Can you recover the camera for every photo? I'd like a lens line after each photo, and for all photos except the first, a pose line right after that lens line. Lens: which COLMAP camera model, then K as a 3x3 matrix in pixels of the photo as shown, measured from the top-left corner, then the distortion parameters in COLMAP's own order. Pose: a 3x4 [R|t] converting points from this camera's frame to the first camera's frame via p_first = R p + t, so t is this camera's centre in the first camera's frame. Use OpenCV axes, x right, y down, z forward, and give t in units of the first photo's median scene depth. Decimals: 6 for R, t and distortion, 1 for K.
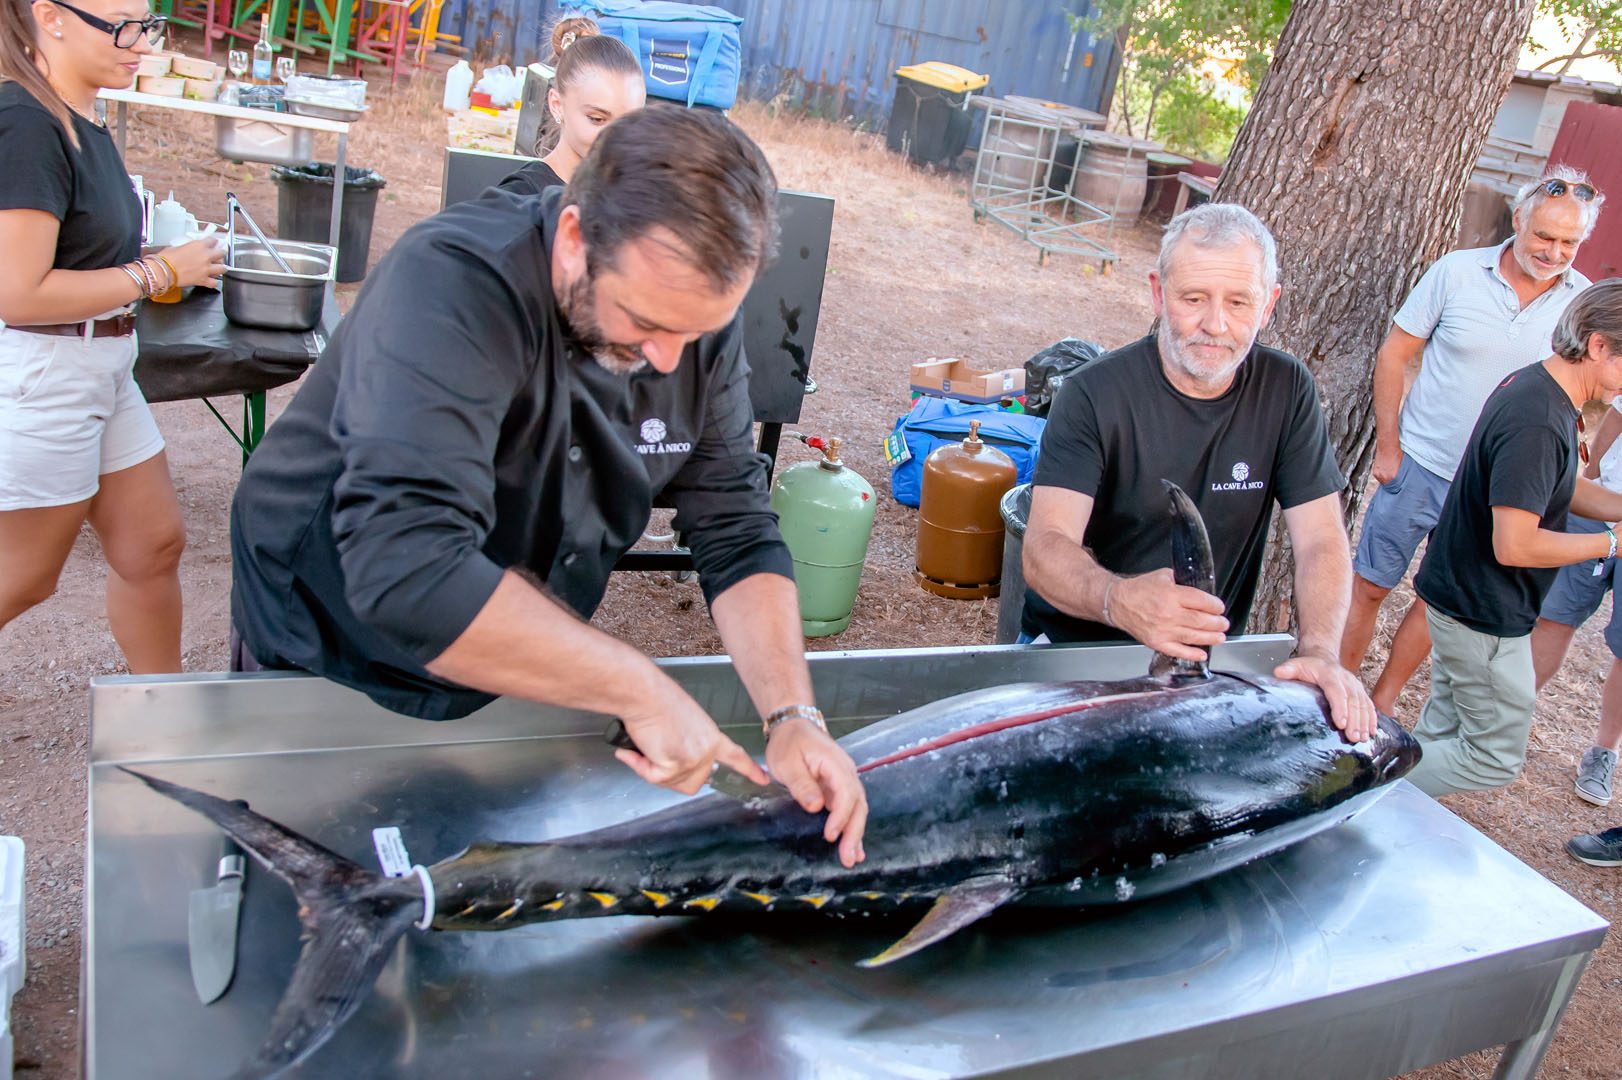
lens RADIAL K [[1457.5, 0, 908.0], [0, 1457.5, 481.0], [0, 0, 1]] dist [-0.087740, 0.074292]
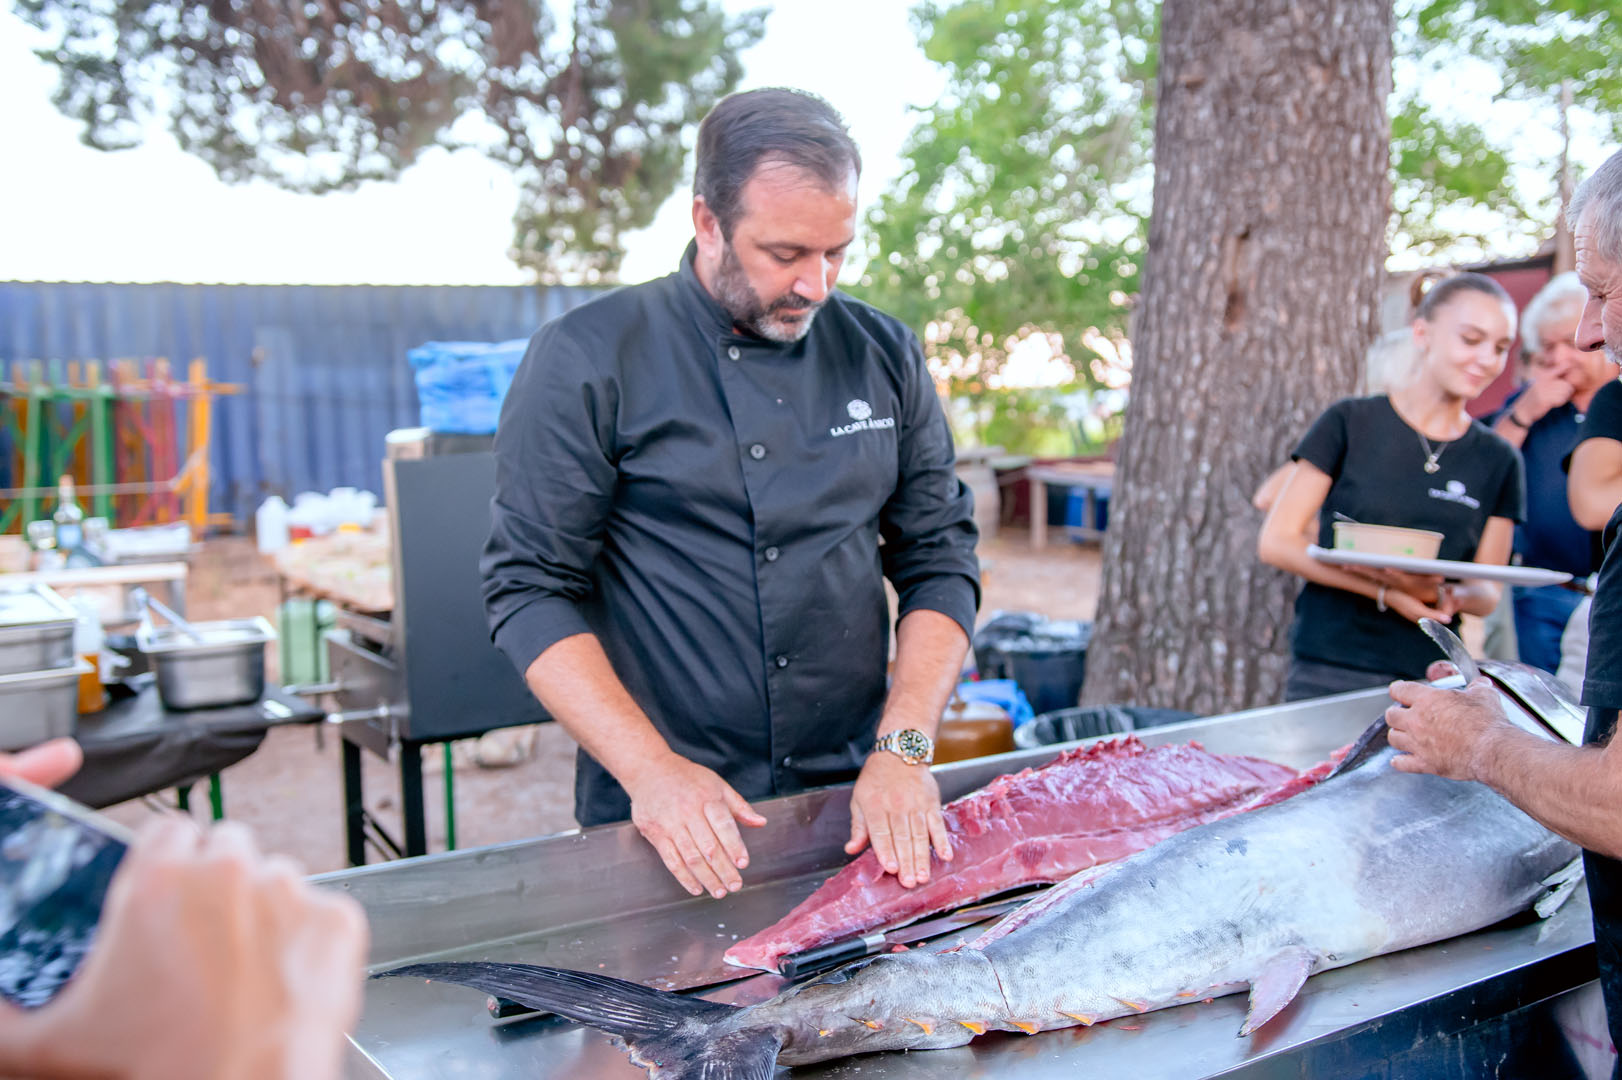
lens RADIAL K [[1626.7, 0, 805.2], [0, 1626.7, 545.2], [0, 0, 1]] dist [0.016396, 0.000000]
pose [[0.968199, -0.238590, 0.075272, -0.108202], [0.249654, 0.940937, -0.228713, 0.096766], [-0.016257, 0.240232, 0.970579, -0.016290]]
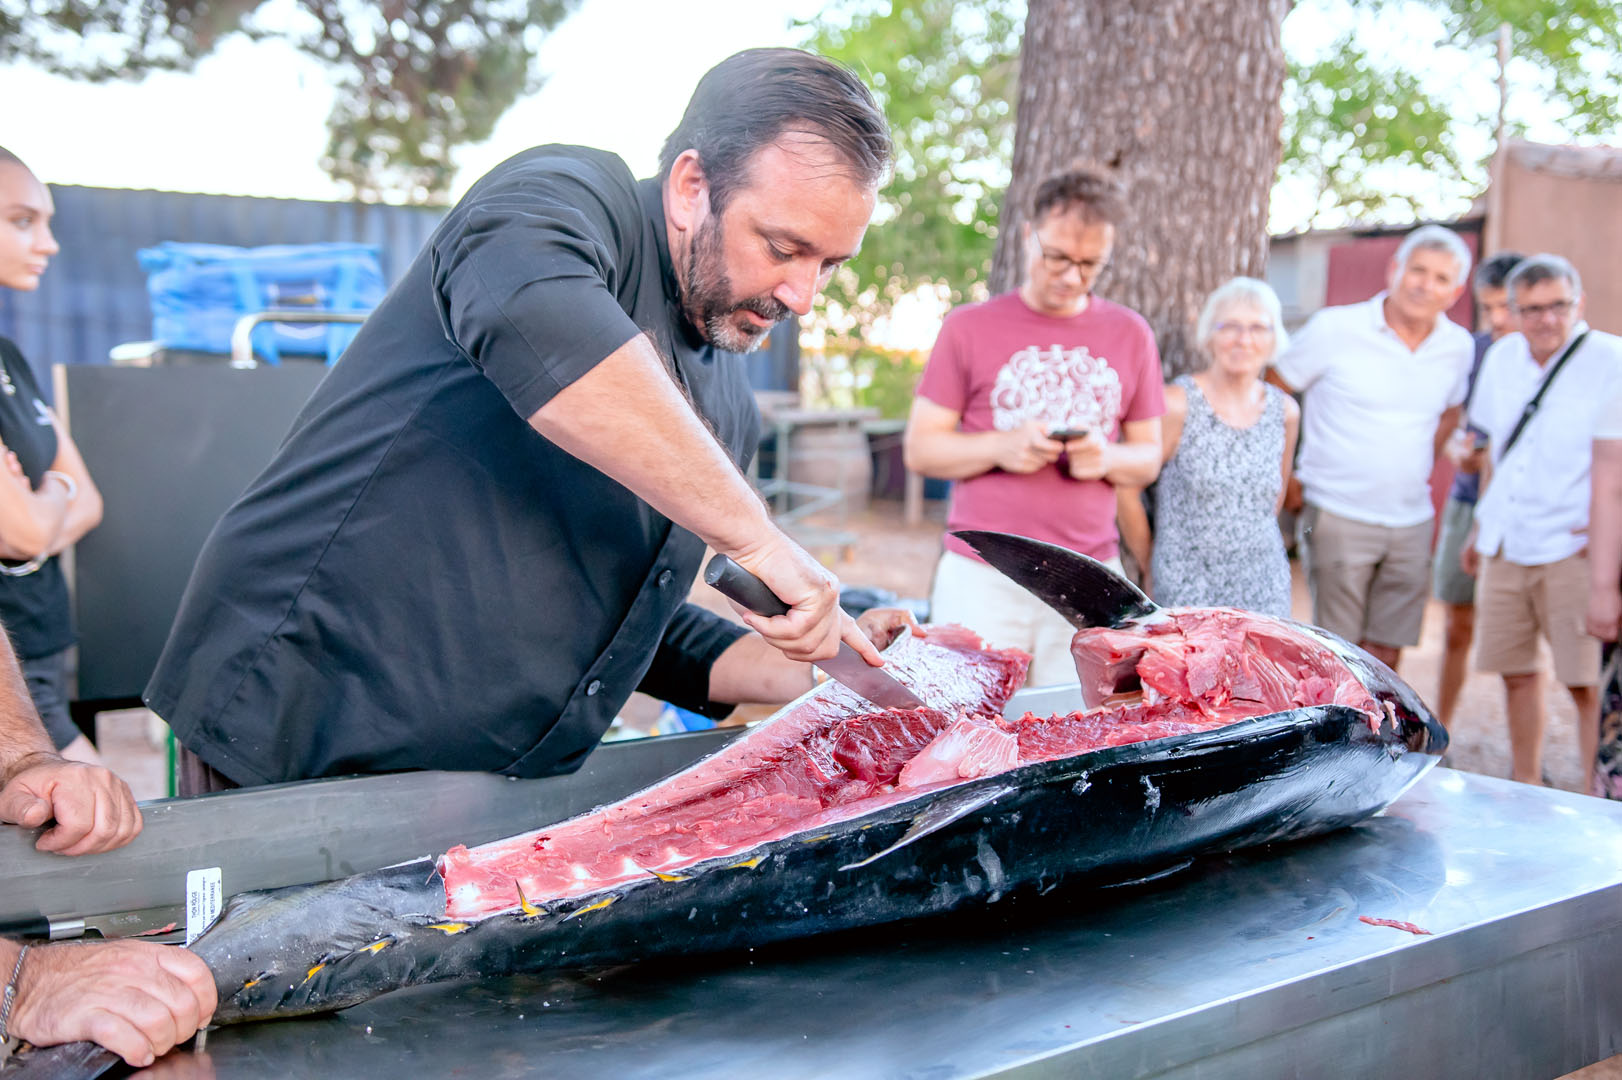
lens RADIAL K [[1809.0, 0, 809.5], [0, 1809.0, 545.0], [0, 0, 1]] dist [0.043063, 0.000000]
pose [[0.968695, -0.205468, 0.139331, -0.060497], [0.230797, 0.952109, -0.200553, 0.112480], [-0.091451, 0.226432, 0.969724, 0.020227]]
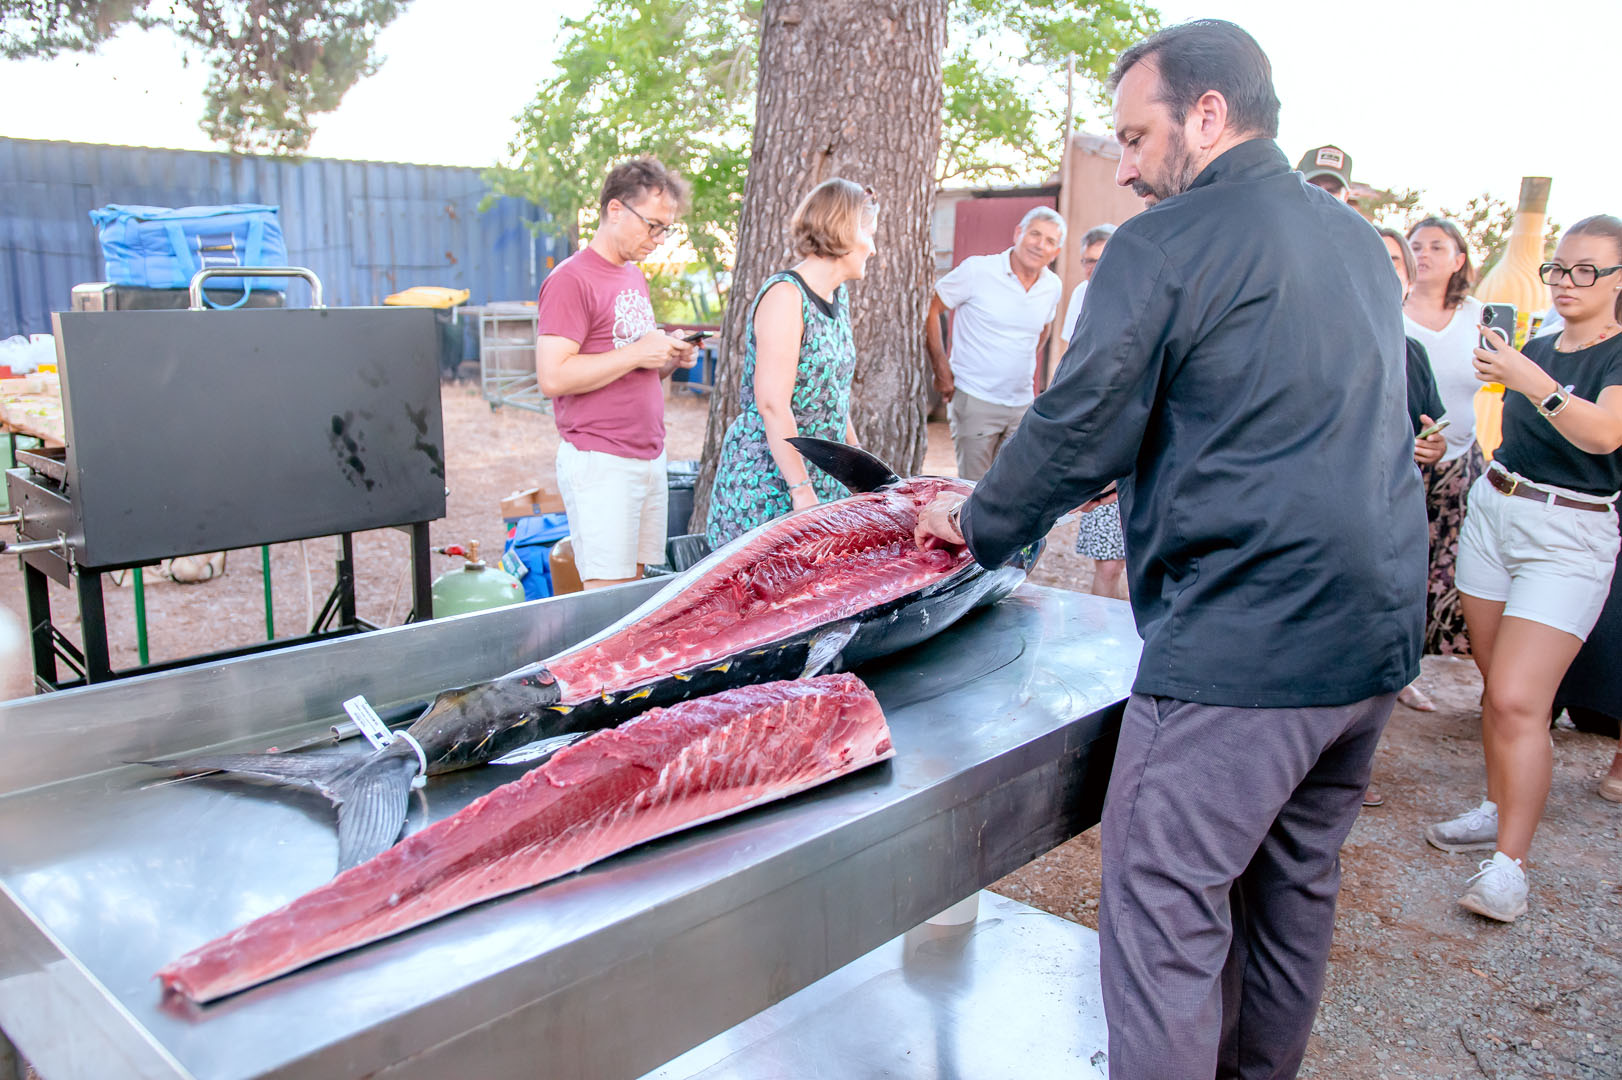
lens RADIAL K [[1303.9, 0, 818.3], [0, 1303.9, 551.0], [0, 0, 1]] dist [-0.085672, 0.071613]
pose [[0.924655, -0.248280, 0.288739, -0.088610], [0.272444, 0.961068, -0.046075, 0.088269], [-0.266058, 0.121269, 0.956298, 0.009297]]
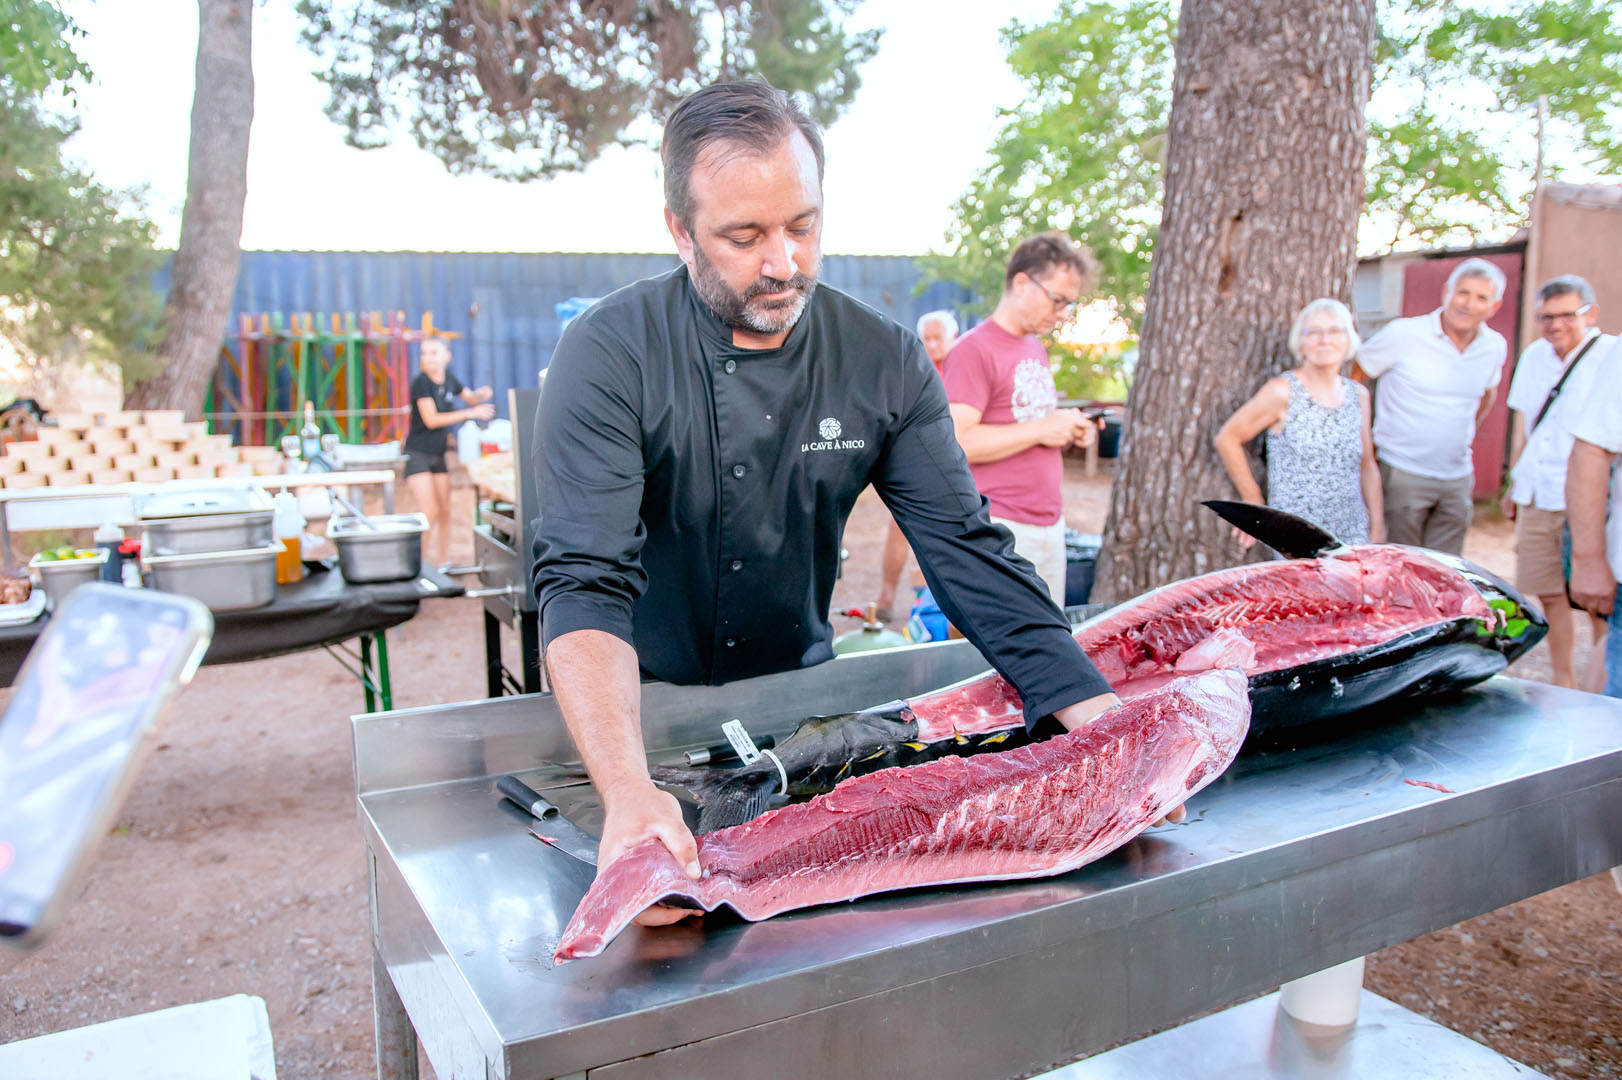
lens RADIAL K [[1303.9, 0, 806.9], [0, 1303.9, 553.5], [0, 0, 1]] dist [-0.085672, 0.071613]
pose [[0.976395, -0.214405, -0.026134, -0.060873], [0.205958, 0.960646, -0.186386, 0.106315], [0.065067, 0.176604, 0.982129, -0.002776]]
